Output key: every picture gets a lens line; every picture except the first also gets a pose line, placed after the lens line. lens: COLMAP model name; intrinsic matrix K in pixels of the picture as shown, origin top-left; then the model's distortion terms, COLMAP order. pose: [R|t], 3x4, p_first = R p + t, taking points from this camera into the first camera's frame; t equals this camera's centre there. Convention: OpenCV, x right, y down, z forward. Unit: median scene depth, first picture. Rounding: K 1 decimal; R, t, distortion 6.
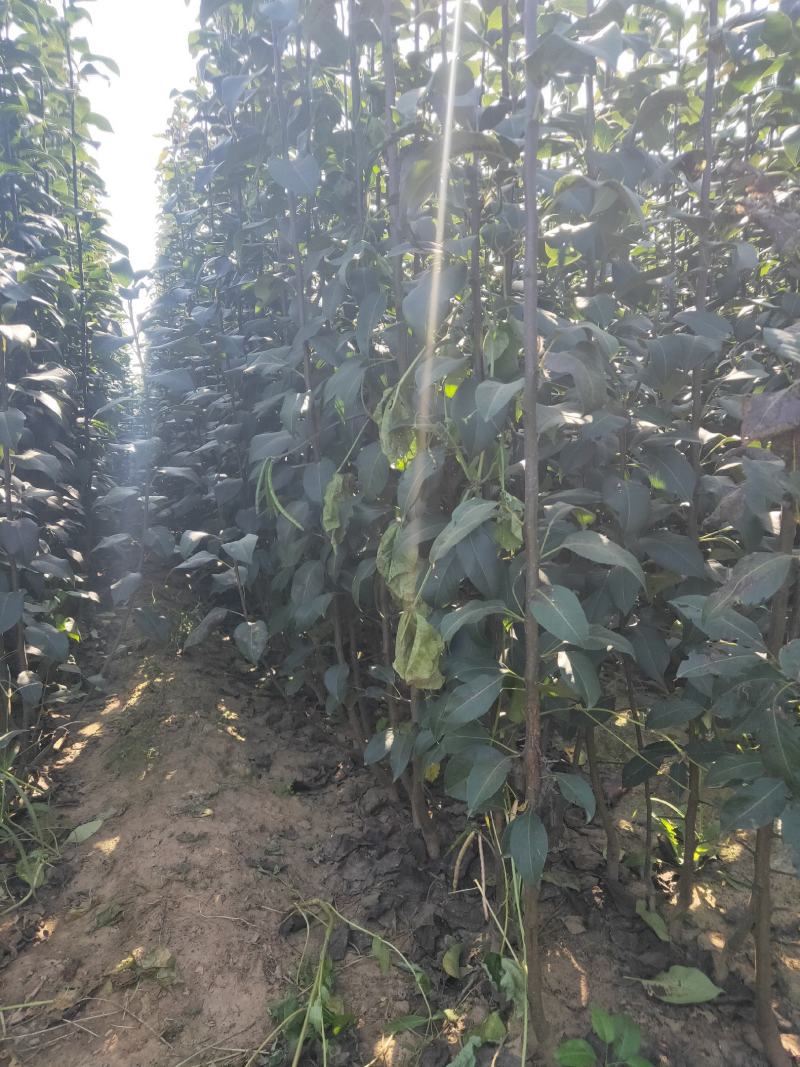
lens RADIAL K [[728.7, 0, 404.5], [0, 728.7, 535.1], [0, 0, 1]] dist [-0.004704, -0.000490]
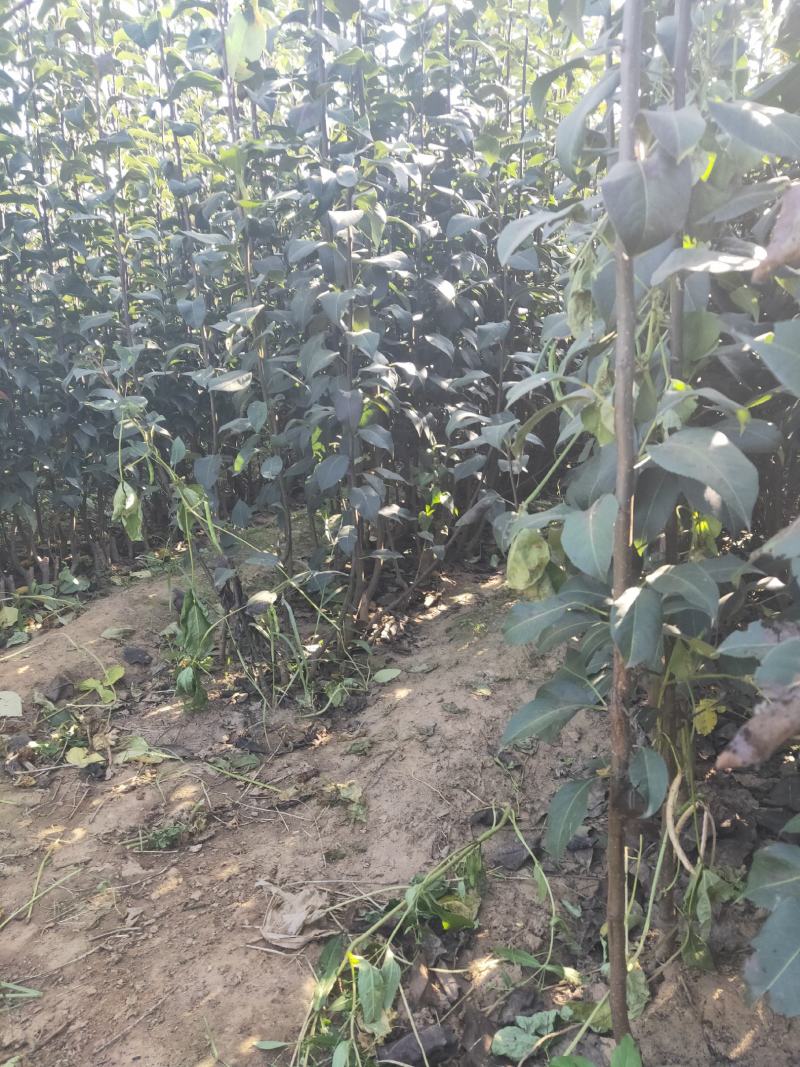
lens RADIAL K [[728.7, 0, 400.9], [0, 728.7, 529.7], [0, 0, 1]] dist [-0.004704, -0.000490]
pose [[0.775990, 0.165848, -0.608551, 0.274109], [-0.086599, 0.983689, 0.157658, 0.002023], [0.624772, -0.069641, 0.777695, 0.170246]]
